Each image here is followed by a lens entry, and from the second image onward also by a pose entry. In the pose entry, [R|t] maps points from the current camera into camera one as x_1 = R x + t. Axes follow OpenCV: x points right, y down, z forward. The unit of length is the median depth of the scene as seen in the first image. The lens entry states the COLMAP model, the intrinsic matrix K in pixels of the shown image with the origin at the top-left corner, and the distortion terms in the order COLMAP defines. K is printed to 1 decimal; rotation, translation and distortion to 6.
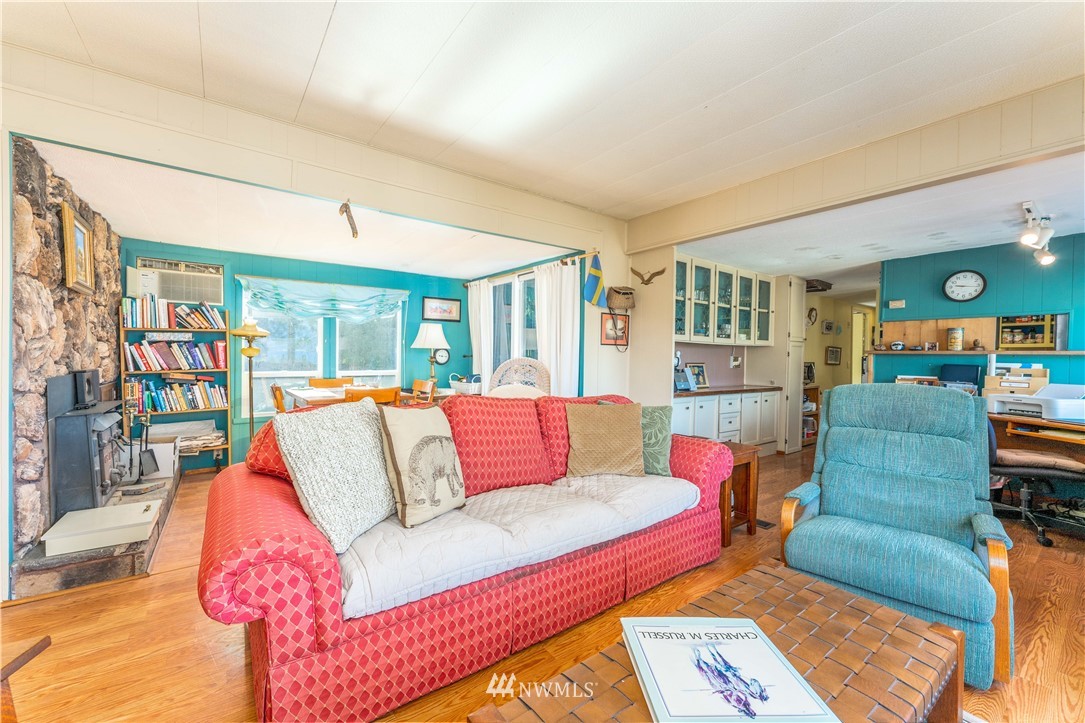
lens RADIAL K [[433.3, 0, 534.3], [0, 433.3, 362.6], [0, 0, 1]] dist [-0.002337, -0.000381]
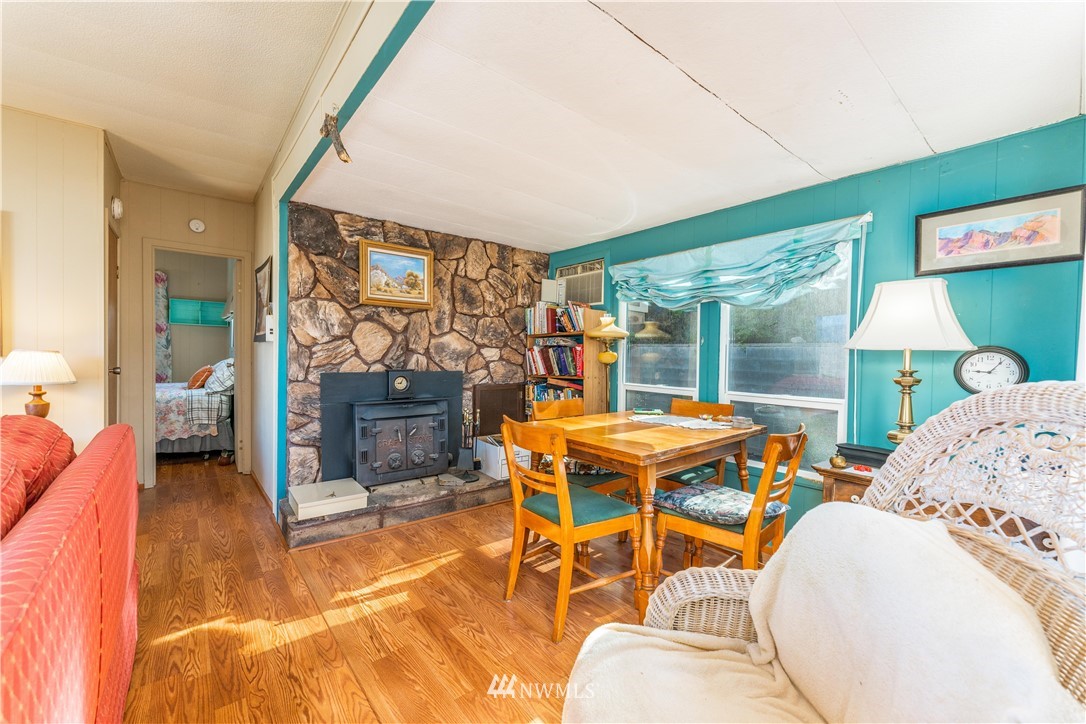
lens RADIAL K [[433.7, 0, 540.3], [0, 433.7, 359.8], [0, 0, 1]] dist [-0.002337, -0.000381]
pose [[0.072144, -0.000504, -0.997394, 0.138234], [-0.037199, 0.999303, -0.003196, -0.013020], [0.996700, 0.037333, 0.072075, 0.840704]]
